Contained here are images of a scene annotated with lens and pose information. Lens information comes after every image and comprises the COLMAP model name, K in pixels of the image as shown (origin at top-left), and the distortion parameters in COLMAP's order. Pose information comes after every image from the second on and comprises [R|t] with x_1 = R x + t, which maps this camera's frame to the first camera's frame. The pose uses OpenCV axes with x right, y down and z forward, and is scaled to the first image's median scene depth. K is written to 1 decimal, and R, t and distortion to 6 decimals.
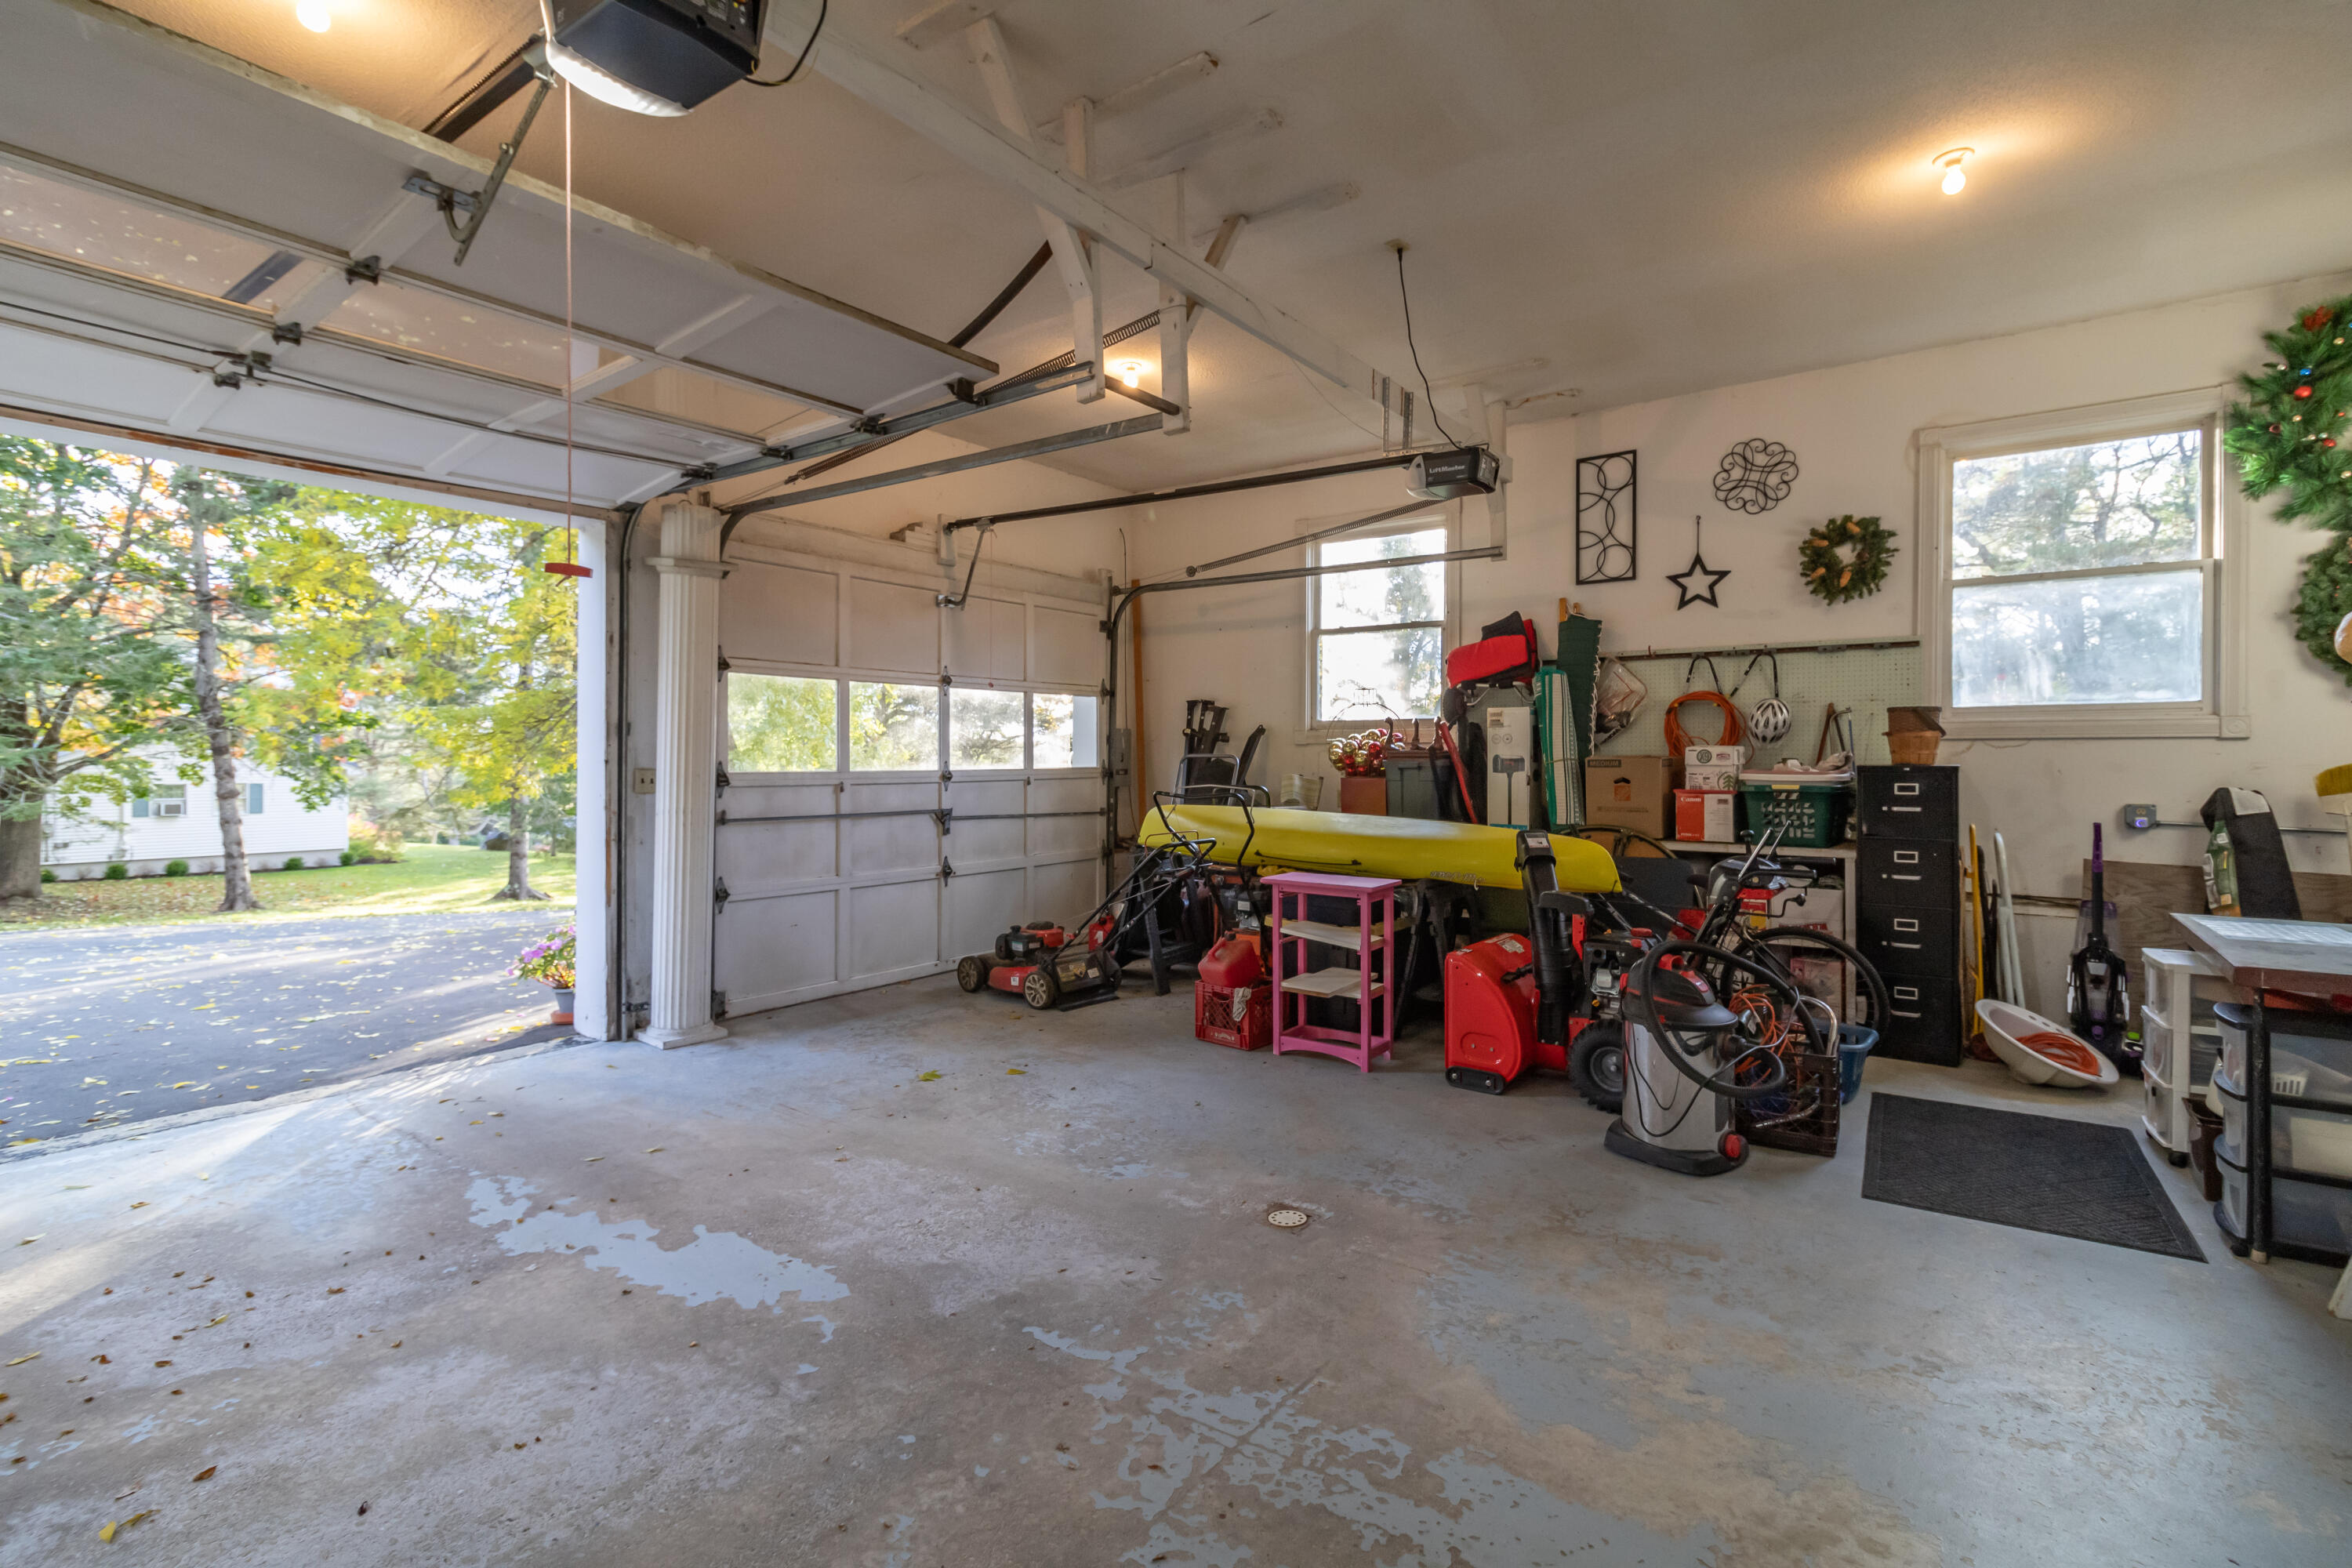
lens RADIAL K [[1090.8, 0, 1183.0], [0, 1090.8, 761.0], [0, 0, 1]] dist [0.000694, -0.000025]
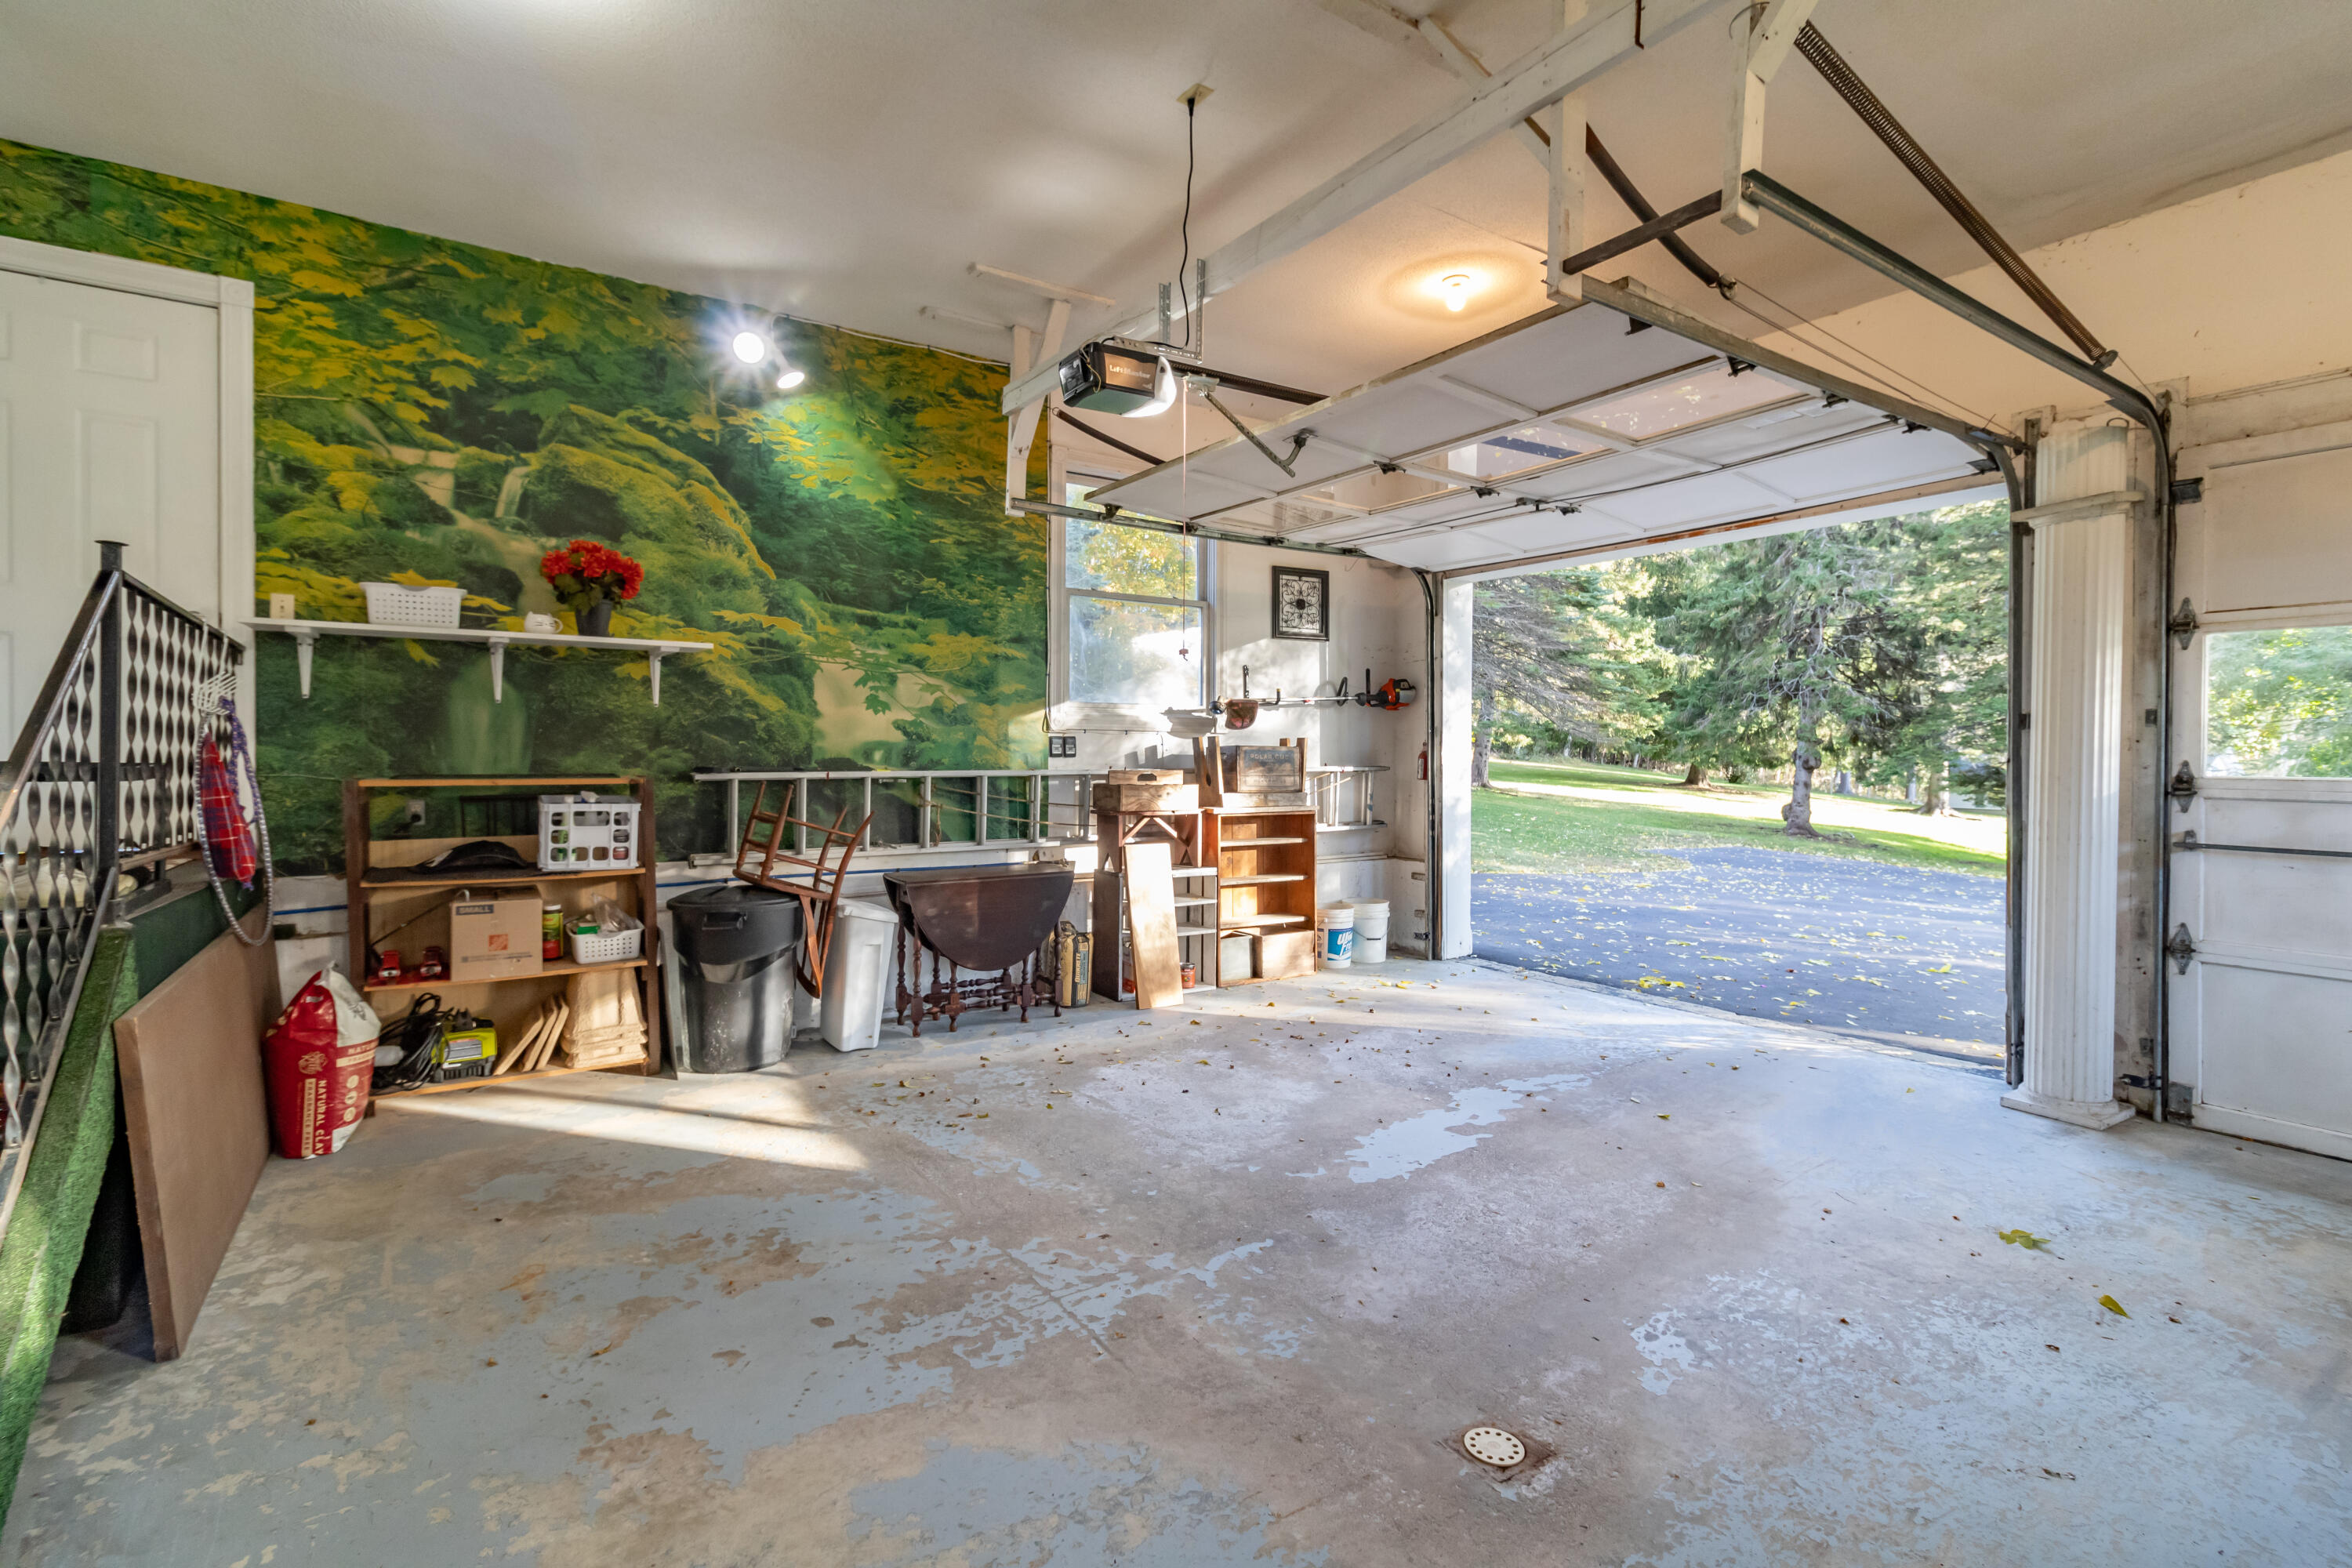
lens RADIAL K [[1090.8, 0, 1183.0], [0, 1090.8, 761.0], [0, 0, 1]] dist [0.000694, -0.000025]
pose [[-0.351201, 0.005411, -0.936284, 0.931876], [-0.009404, 0.999912, 0.009306, -0.000459], [0.936253, 0.012073, -0.351120, 1.257064]]
